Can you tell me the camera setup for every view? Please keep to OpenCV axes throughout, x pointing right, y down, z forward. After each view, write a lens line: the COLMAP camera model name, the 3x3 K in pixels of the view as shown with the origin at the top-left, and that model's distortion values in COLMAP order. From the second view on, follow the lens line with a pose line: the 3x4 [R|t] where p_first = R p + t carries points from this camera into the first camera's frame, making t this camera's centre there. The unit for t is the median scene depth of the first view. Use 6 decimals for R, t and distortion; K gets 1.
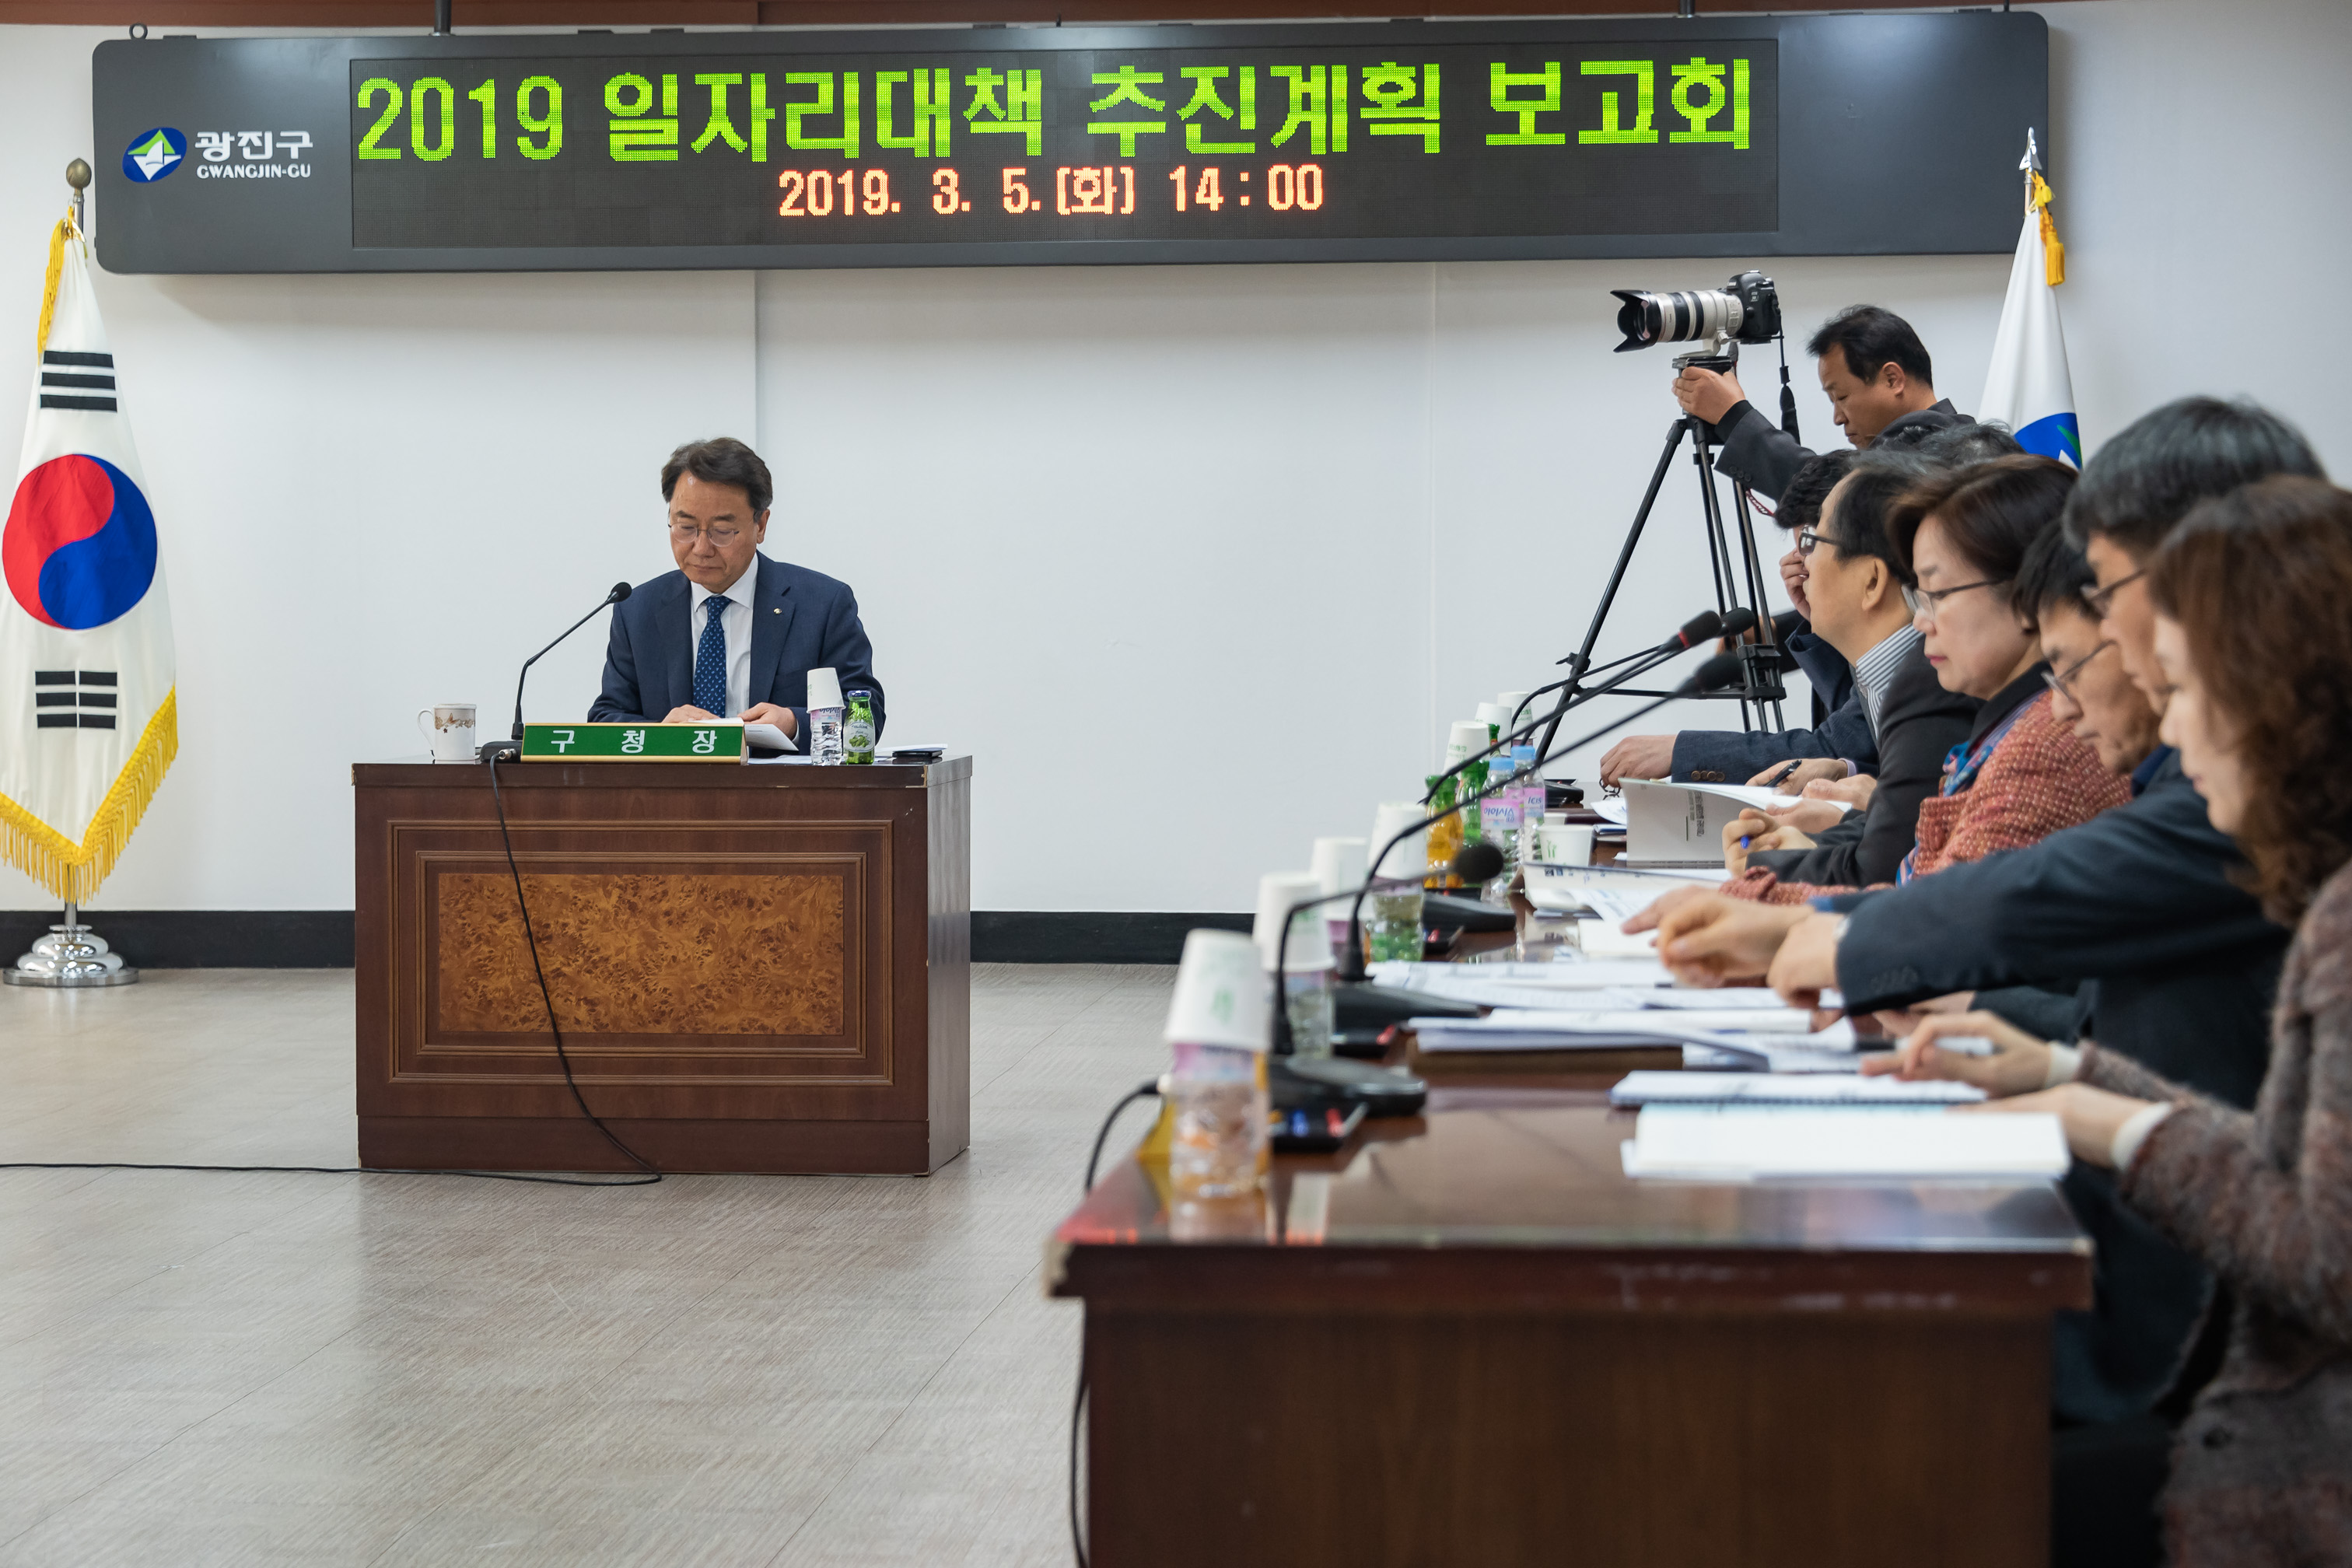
lens RADIAL K [[6273.1, 0, 1038.3], [0, 6273.1, 789.9], [0, 0, 1]] dist [0.029292, 1.464751]
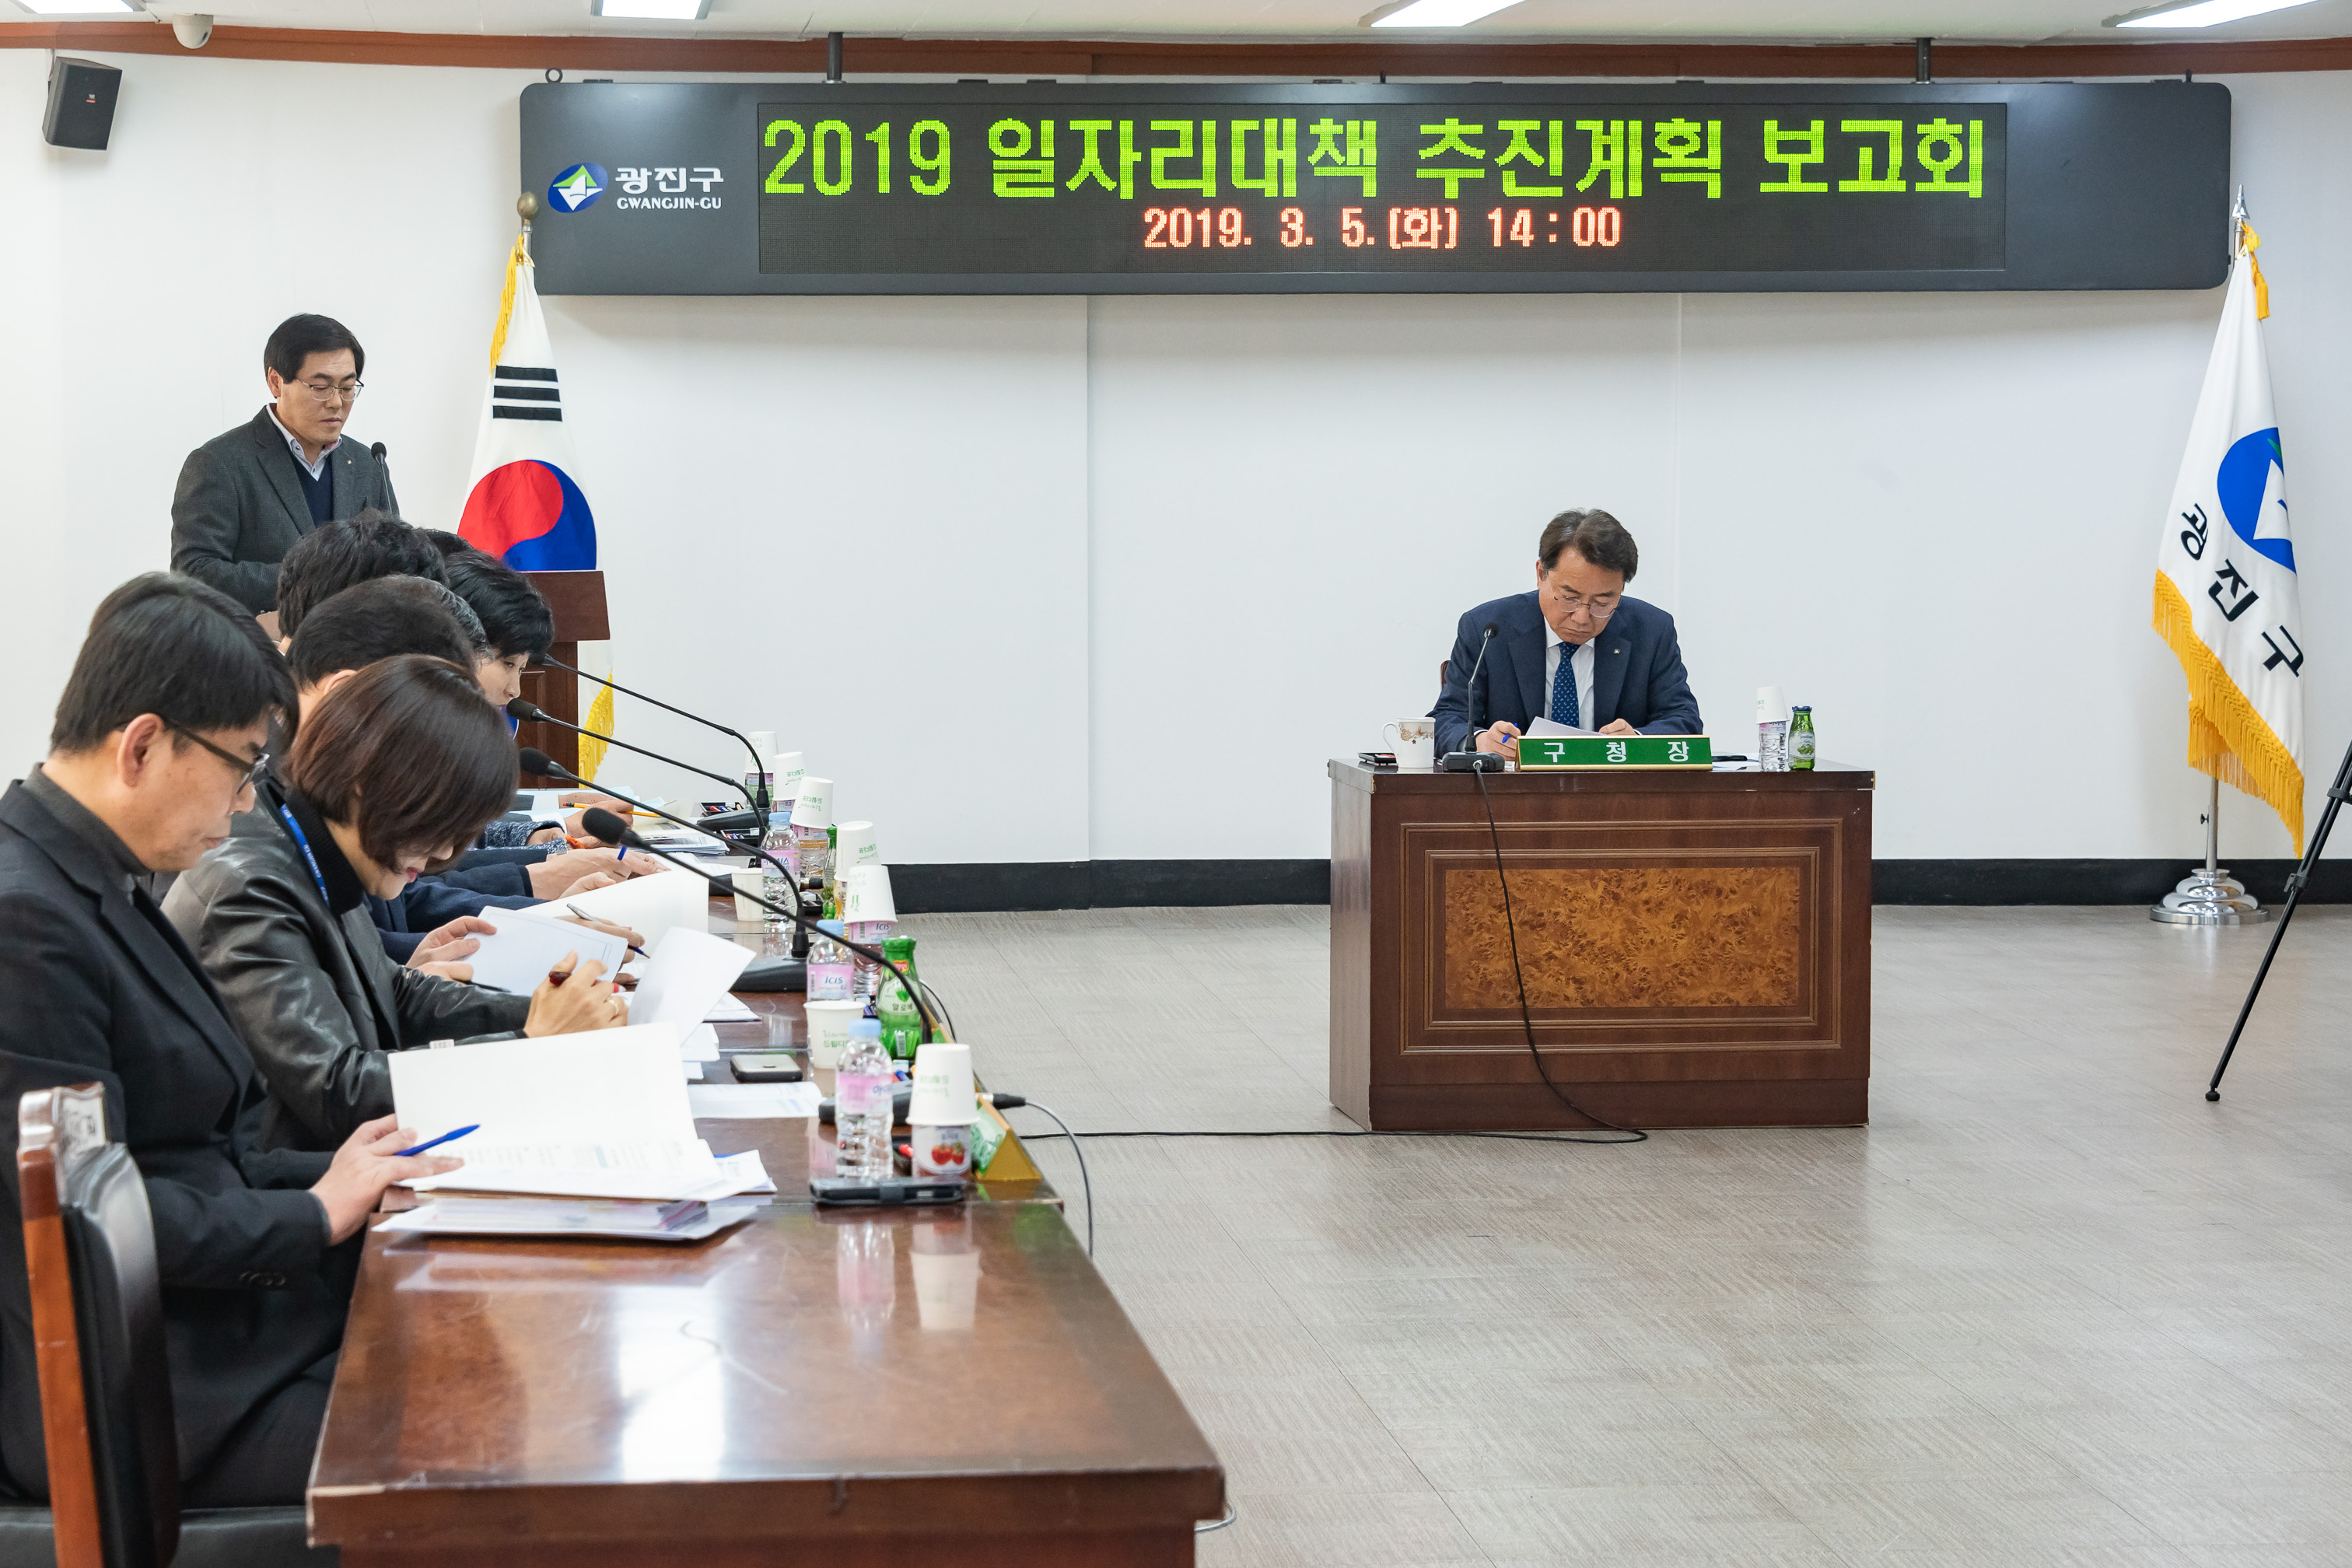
lens RADIAL K [[5530.7, 0, 1176.0], [0, 5530.7, 784.0], [0, 0, 1]] dist [0.076616, 0.559840]
pose [[0.976471, -0.013211, 0.215242, -0.253953], [0.008428, 0.999697, 0.023125, -0.018263], [-0.215482, -0.020766, 0.976287, 0.025548]]
